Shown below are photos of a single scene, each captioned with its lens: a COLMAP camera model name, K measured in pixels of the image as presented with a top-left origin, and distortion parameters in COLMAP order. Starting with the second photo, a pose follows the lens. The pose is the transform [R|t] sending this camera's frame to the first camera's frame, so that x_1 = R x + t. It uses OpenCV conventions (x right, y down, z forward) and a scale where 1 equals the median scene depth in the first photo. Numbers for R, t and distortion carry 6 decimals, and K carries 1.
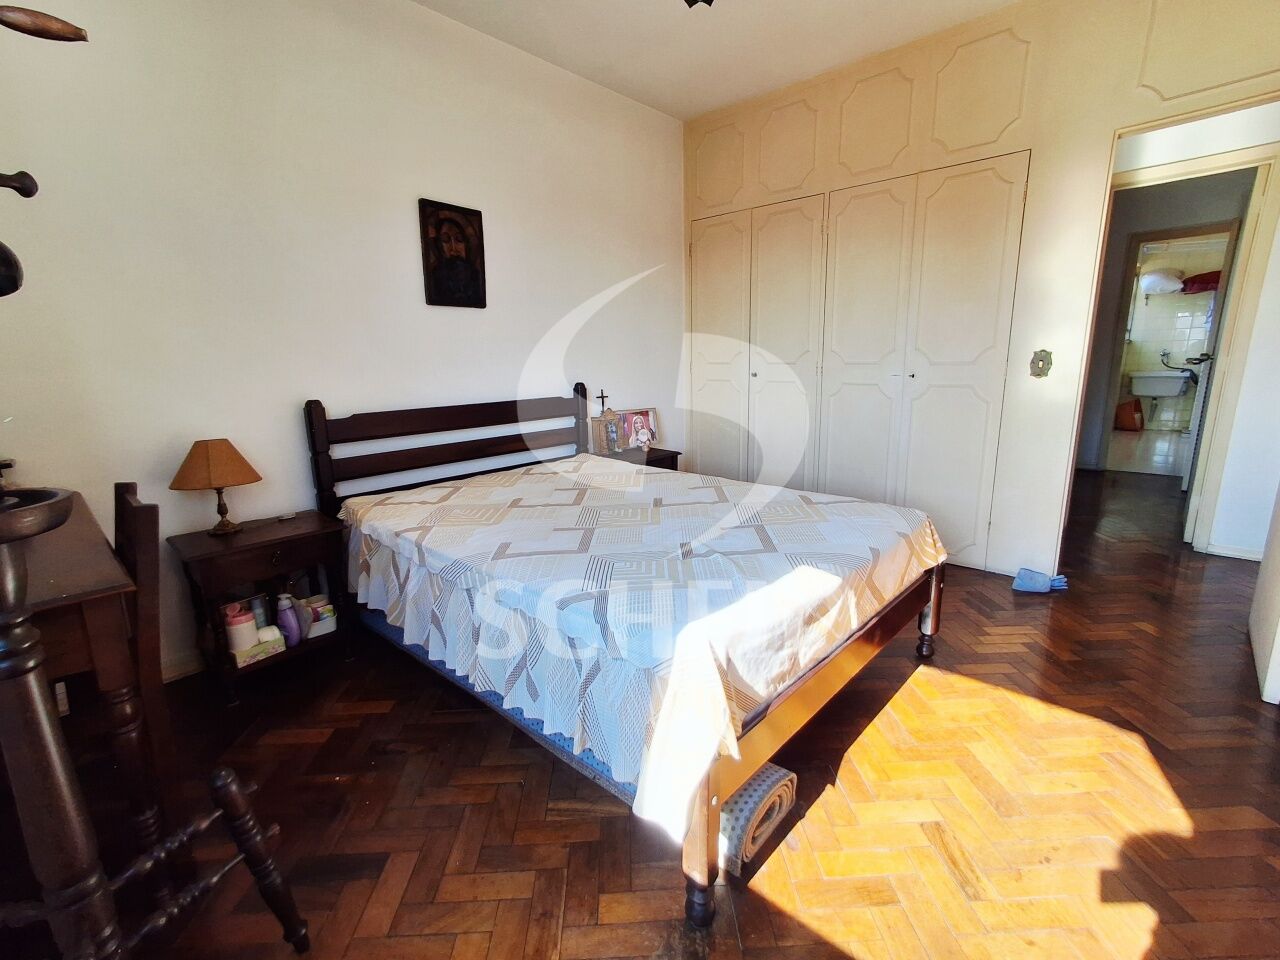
lens RADIAL K [[586.7, 0, 640.0], [0, 586.7, 480.0], [0, 0, 1]] dist [0.001410, 0.000677]
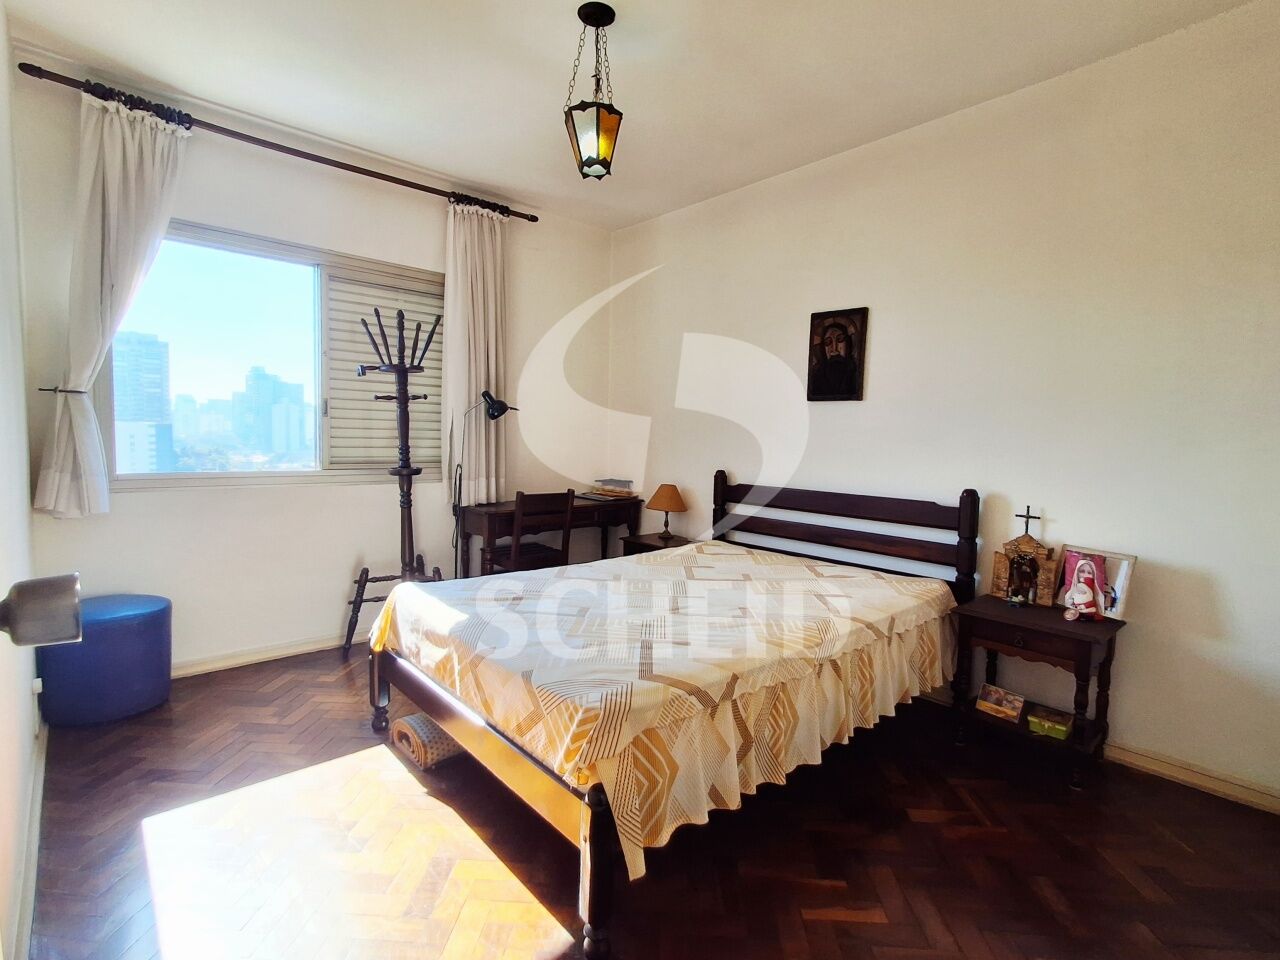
lens RADIAL K [[617.8, 0, 647.2], [0, 617.8, 478.0], [0, 0, 1]] dist [-0.000488, 0.000158]
pose [[-0.097000, 0.086996, -0.991475, 0.728879], [-0.229009, 0.967493, 0.107296, -0.174605], [0.968579, 0.237465, -0.073924, 0.676323]]
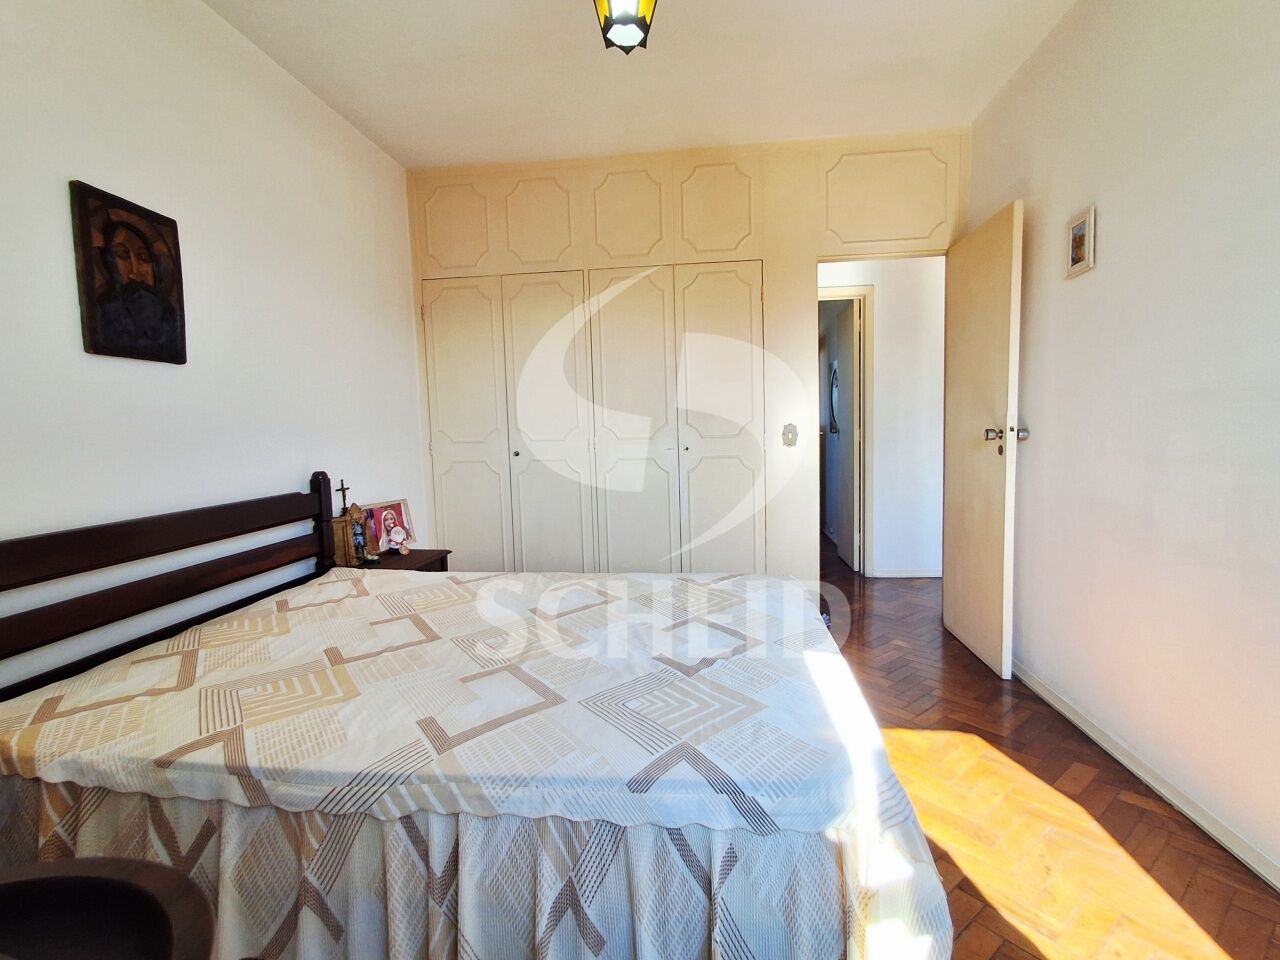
lens RADIAL K [[617.8, 0, 647.2], [0, 617.8, 478.0], [0, 0, 1]] dist [-0.000488, 0.000158]
pose [[0.806413, -0.055481, 0.588744, -0.231994], [0.137293, 0.985951, -0.095141, -0.030382], [-0.575194, 0.157554, 0.802701, 0.158004]]
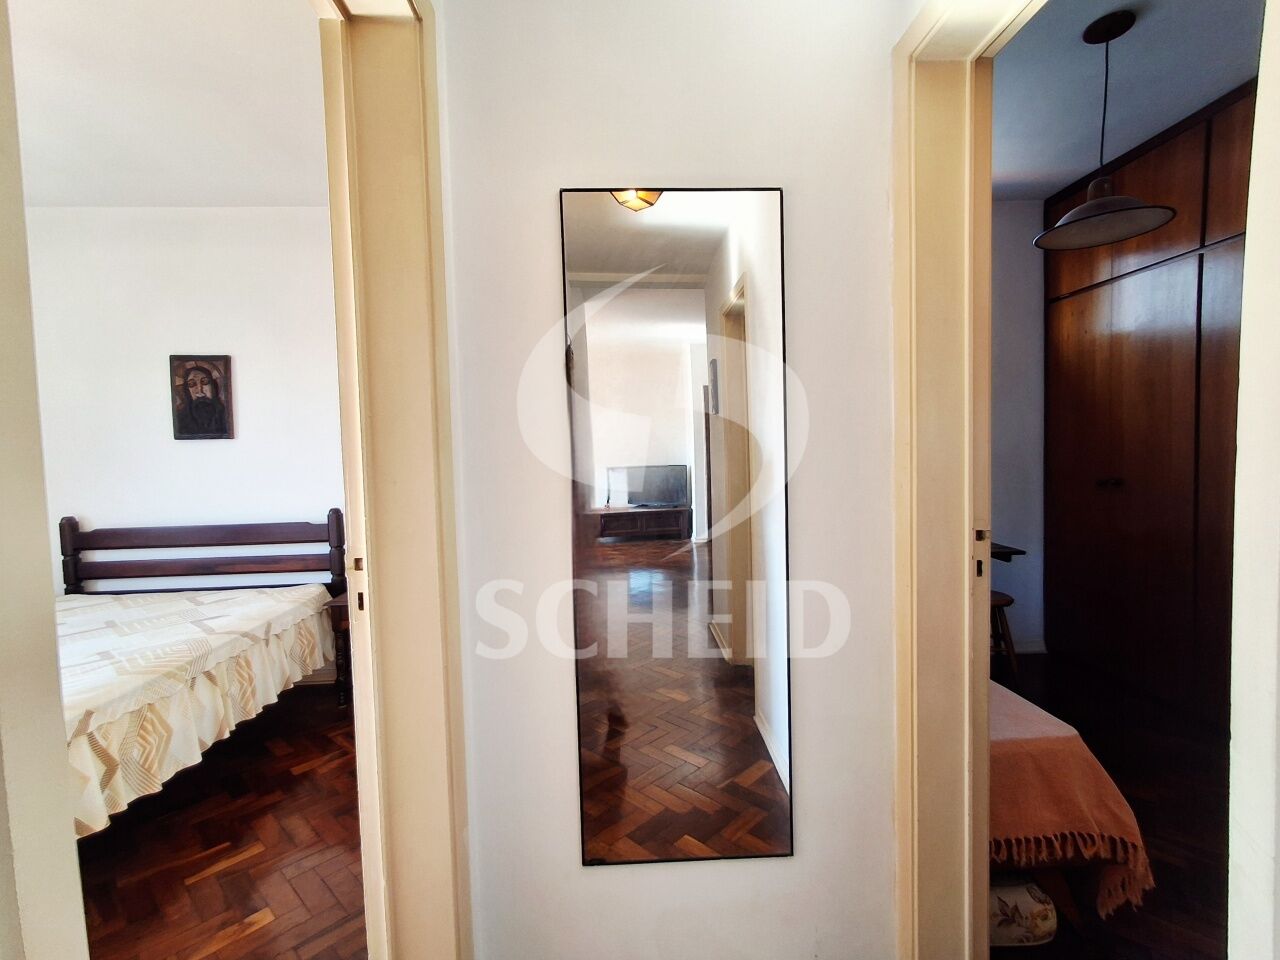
lens RADIAL K [[577.7, 0, 626.9], [0, 577.7, 474.5], [0, 0, 1]] dist [-0.000050, -0.000916]
pose [[0.703914, 0.030983, -0.709610, 0.912951], [-0.135517, 0.986554, -0.091354, -0.203585], [0.697238, 0.160469, 0.698648, 0.687074]]
